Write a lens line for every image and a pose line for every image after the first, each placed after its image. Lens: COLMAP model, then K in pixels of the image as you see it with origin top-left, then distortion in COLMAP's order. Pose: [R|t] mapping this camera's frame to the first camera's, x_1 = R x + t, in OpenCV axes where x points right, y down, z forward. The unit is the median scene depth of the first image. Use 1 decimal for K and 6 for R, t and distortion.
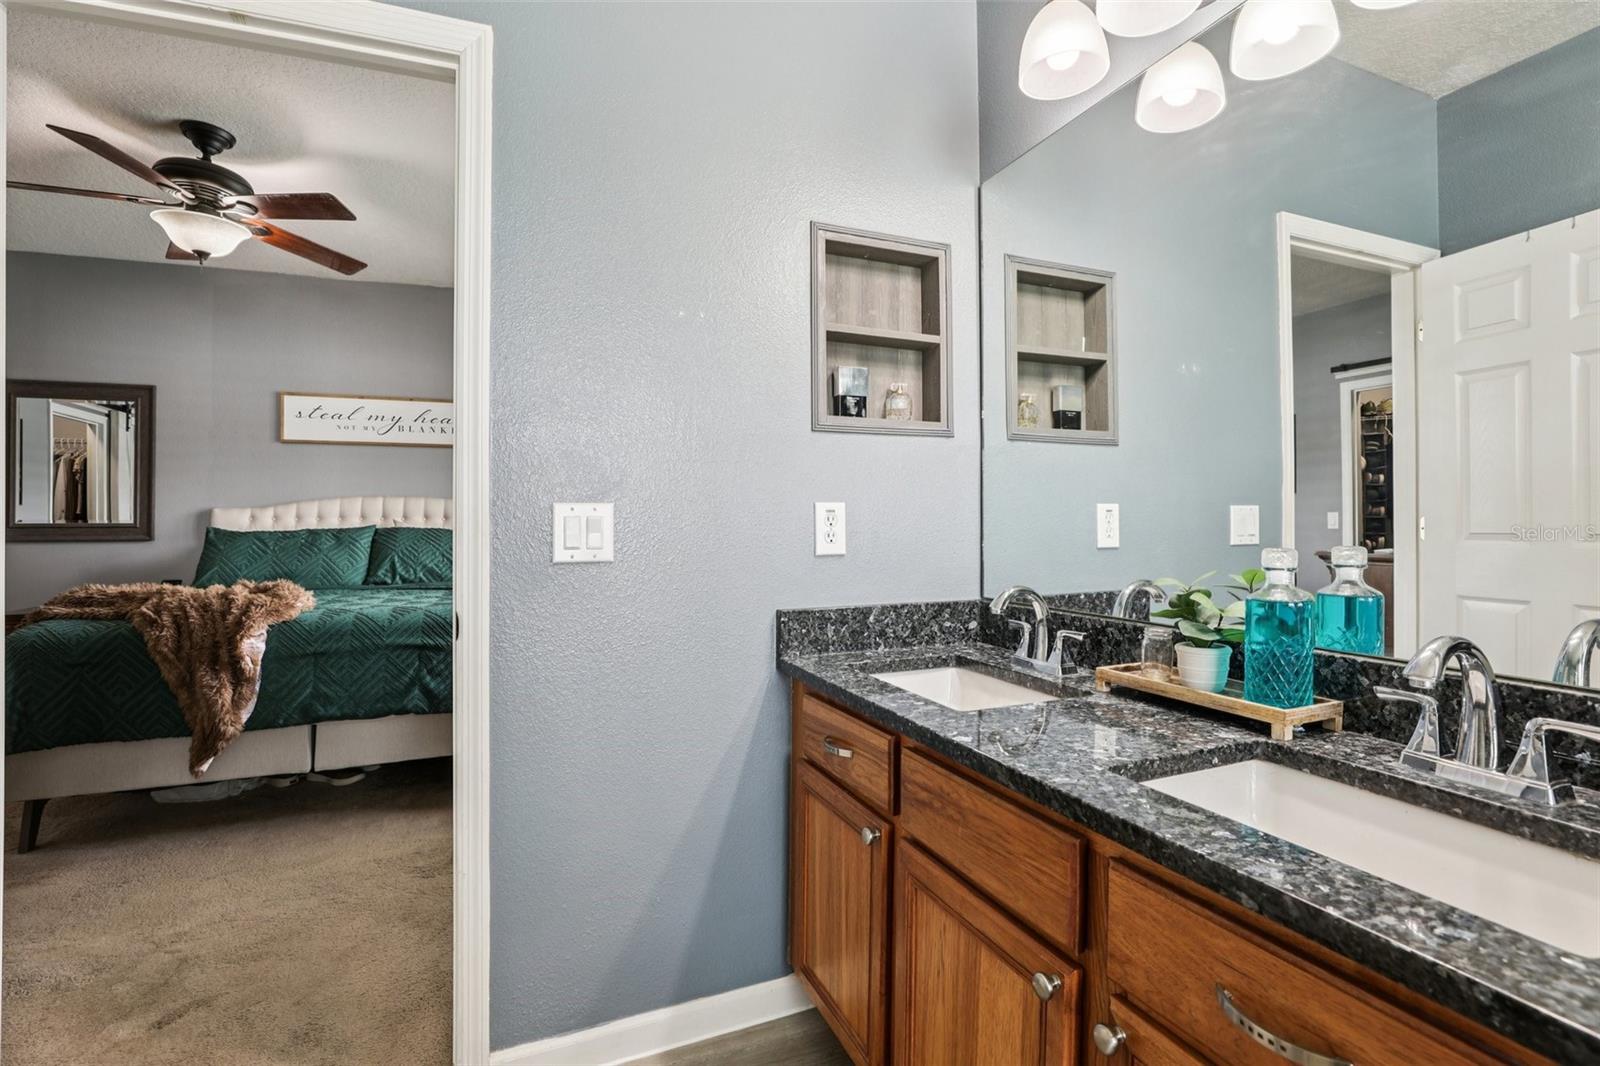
lens RADIAL K [[718.5, 0, 790.9], [0, 718.5, 526.2], [0, 0, 1]] dist [-0.031778, 0.000033]
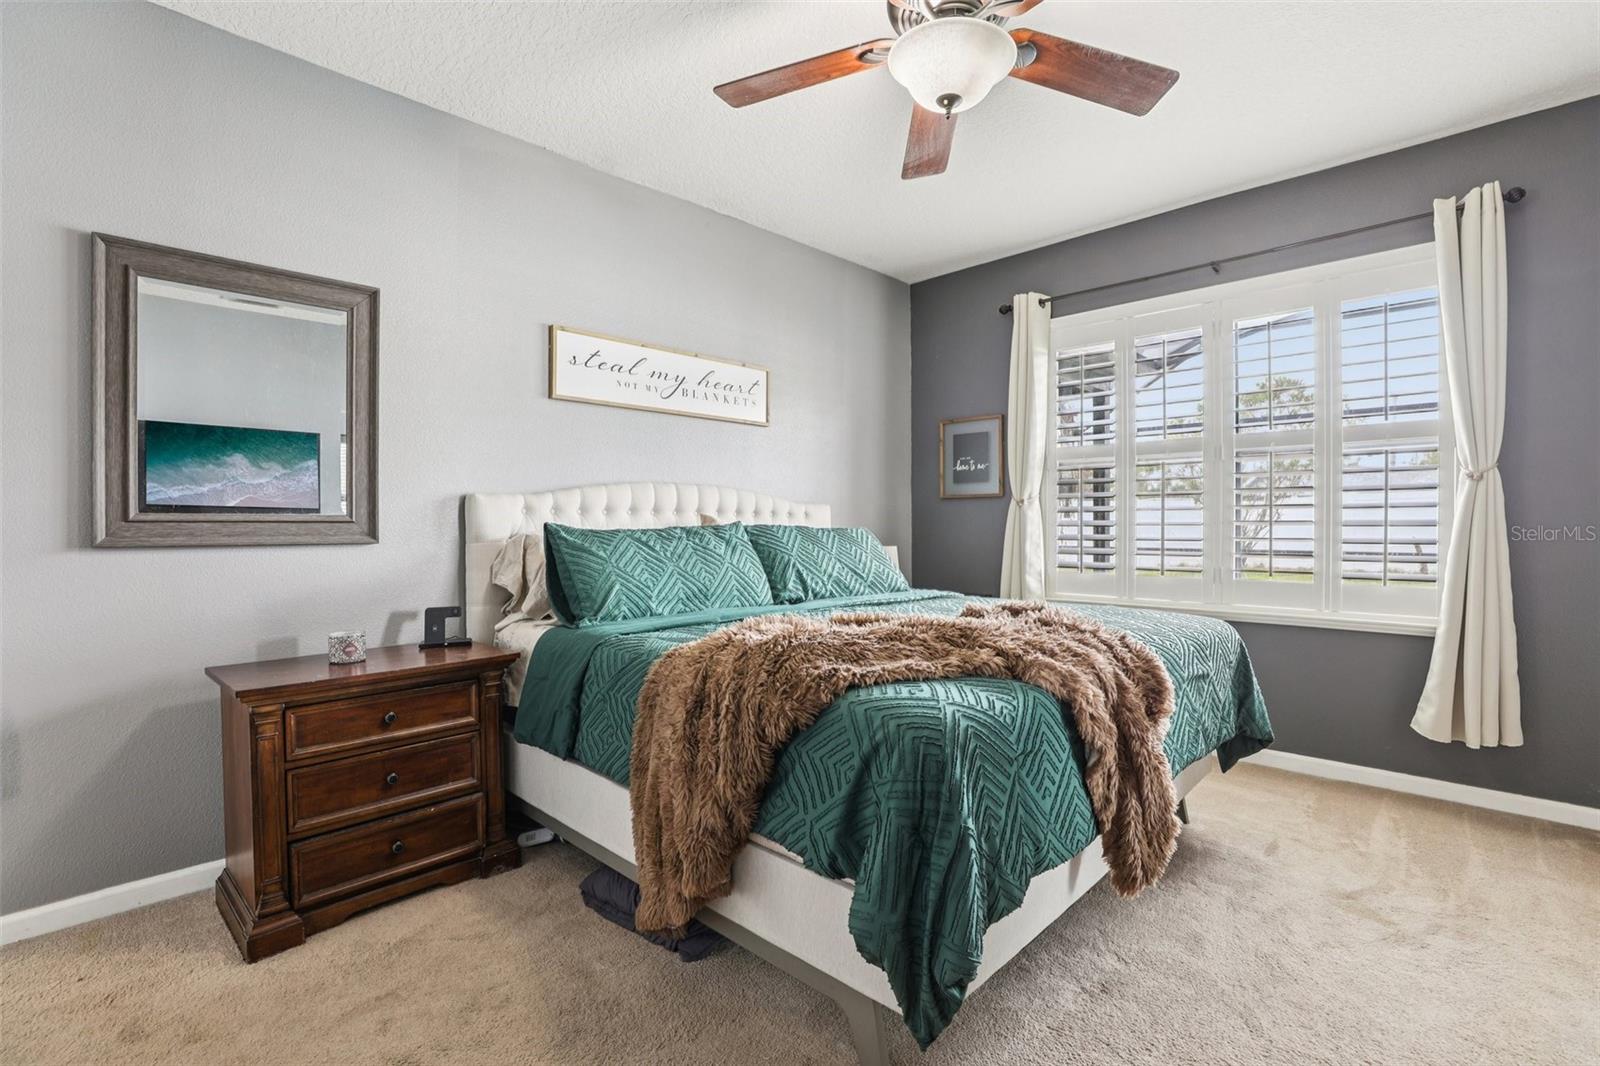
lens RADIAL K [[718.5, 0, 804.0], [0, 718.5, 532.1], [0, 0, 1]] dist [-0.031778, 0.000033]
pose [[0.921503, 0.000333, 0.388372, -0.826571], [-0.000419, 1.000000, 0.000136, 0.009564], [-0.388372, -0.000288, 0.921503, 0.298018]]
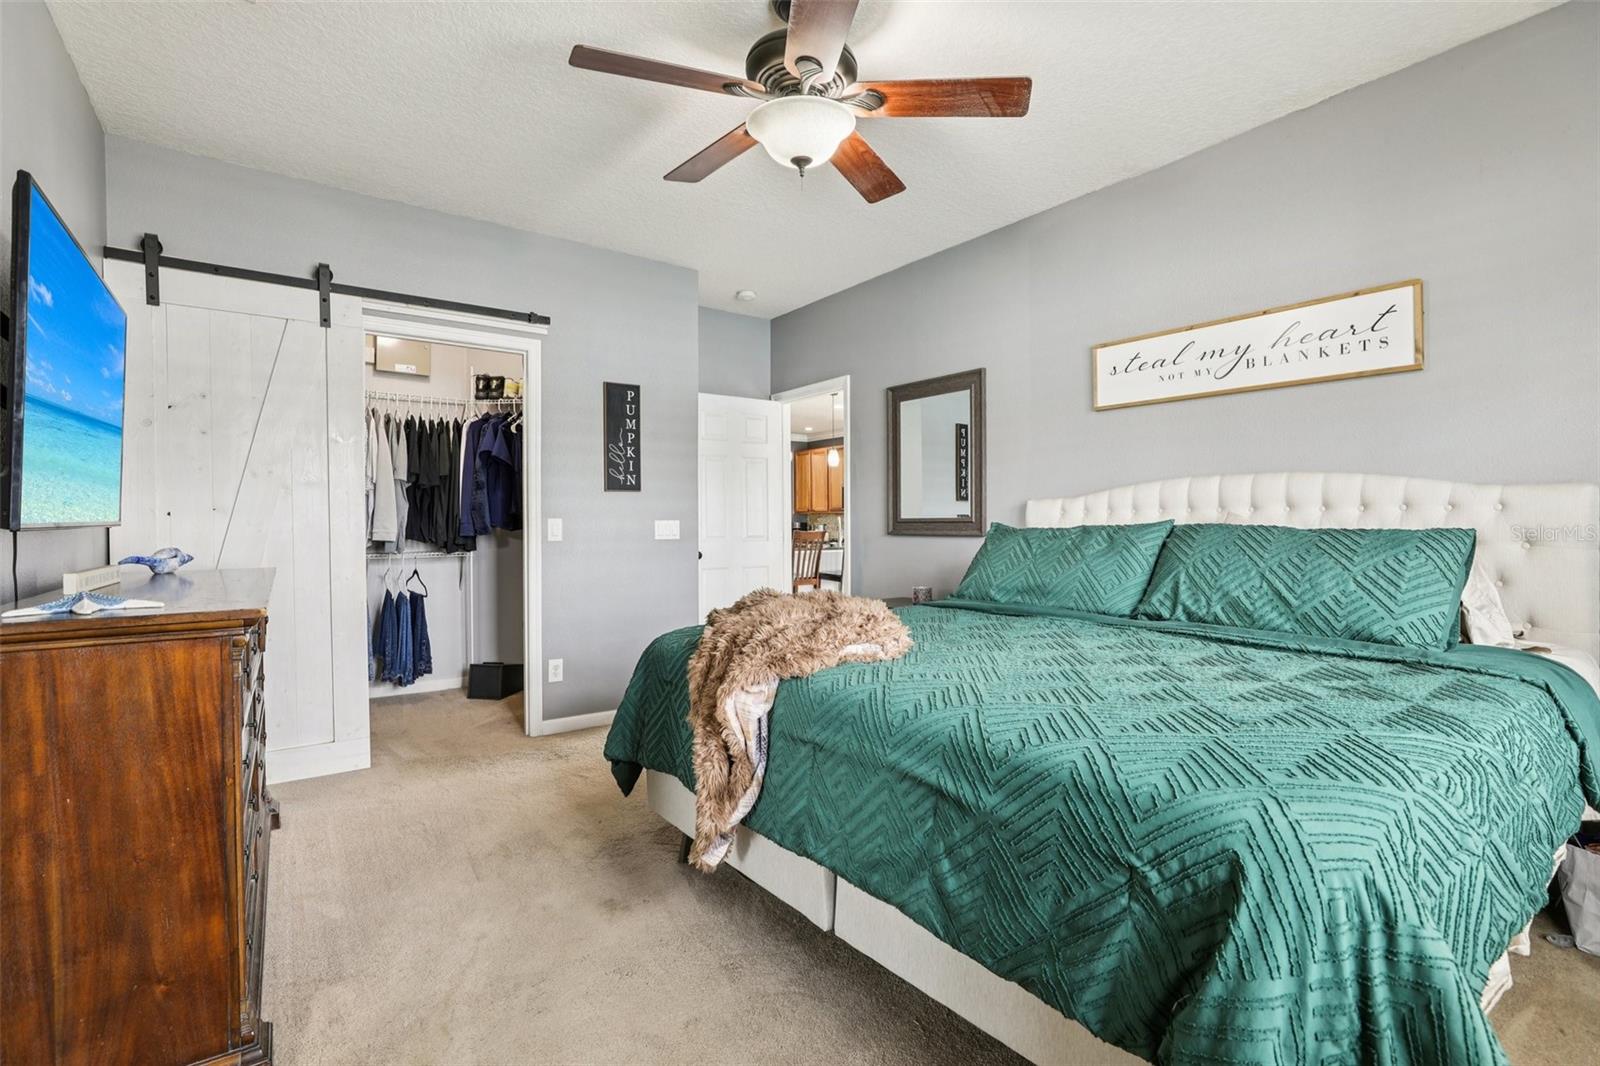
lens RADIAL K [[718.5, 0, 795.9], [0, 718.5, 524.3], [0, 0, 1]] dist [-0.031778, 0.000033]
pose [[0.263103, 0.007121, -0.964741, -0.067574], [0.000656, 0.999971, 0.007560, -0.003164], [0.964767, -0.002622, 0.263091, 0.523589]]
